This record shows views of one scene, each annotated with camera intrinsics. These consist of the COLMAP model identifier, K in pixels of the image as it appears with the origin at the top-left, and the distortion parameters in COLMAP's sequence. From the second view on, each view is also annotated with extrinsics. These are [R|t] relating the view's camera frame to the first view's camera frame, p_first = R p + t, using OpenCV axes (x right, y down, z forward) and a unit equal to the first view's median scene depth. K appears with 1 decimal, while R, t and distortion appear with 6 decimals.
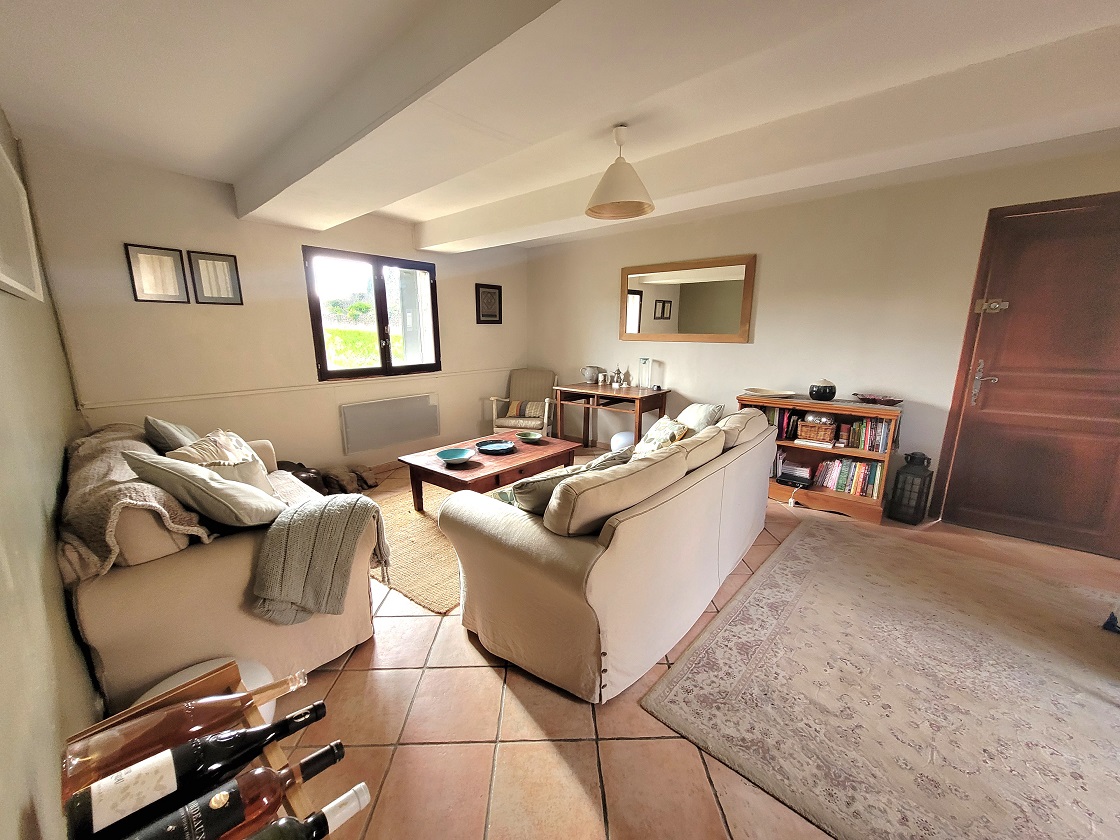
lens RADIAL K [[441.1, 0, 559.1], [0, 441.1, 421.7], [0, 0, 1]] dist [-0.001441, -0.000190]
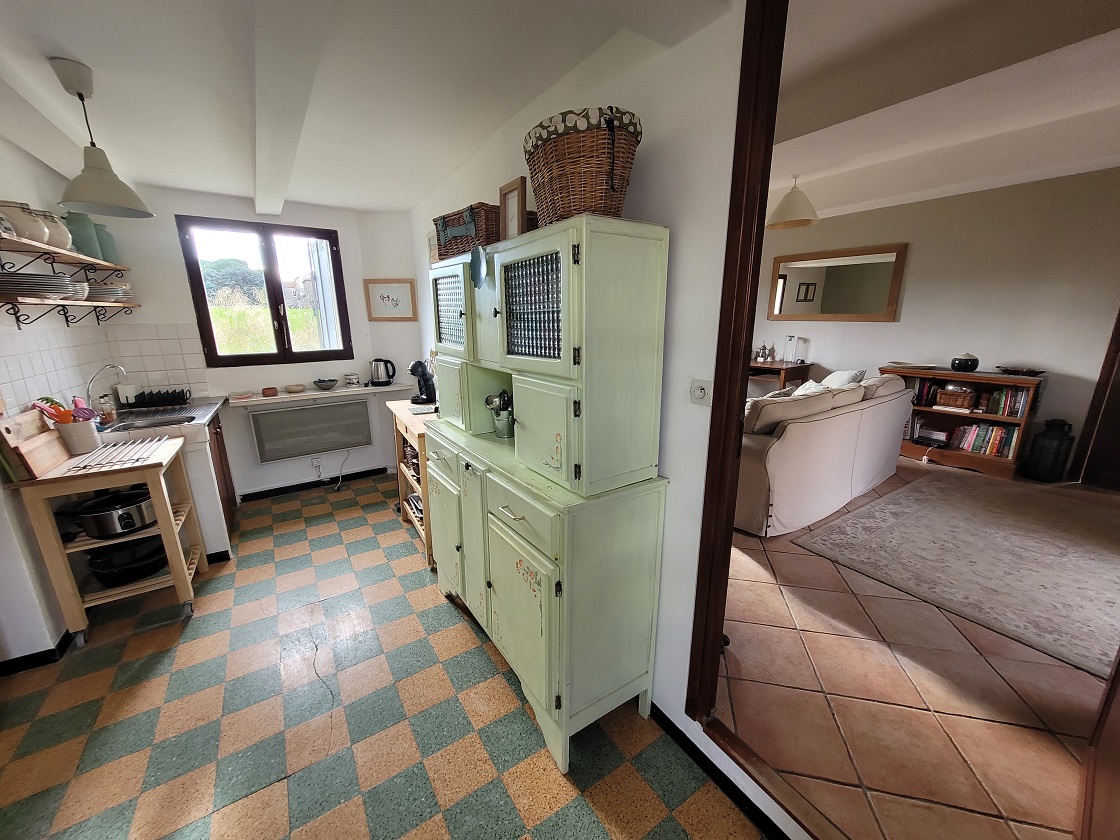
lens RADIAL K [[441.1, 0, 557.3], [0, 441.1, 424.3], [0, 0, 1]] dist [-0.001441, -0.000190]
pose [[0.967311, 0.055969, -0.247339, -0.132351], [-0.046098, 0.997899, 0.045526, 0.085205], [0.249368, -0.032636, 0.967859, -0.373846]]
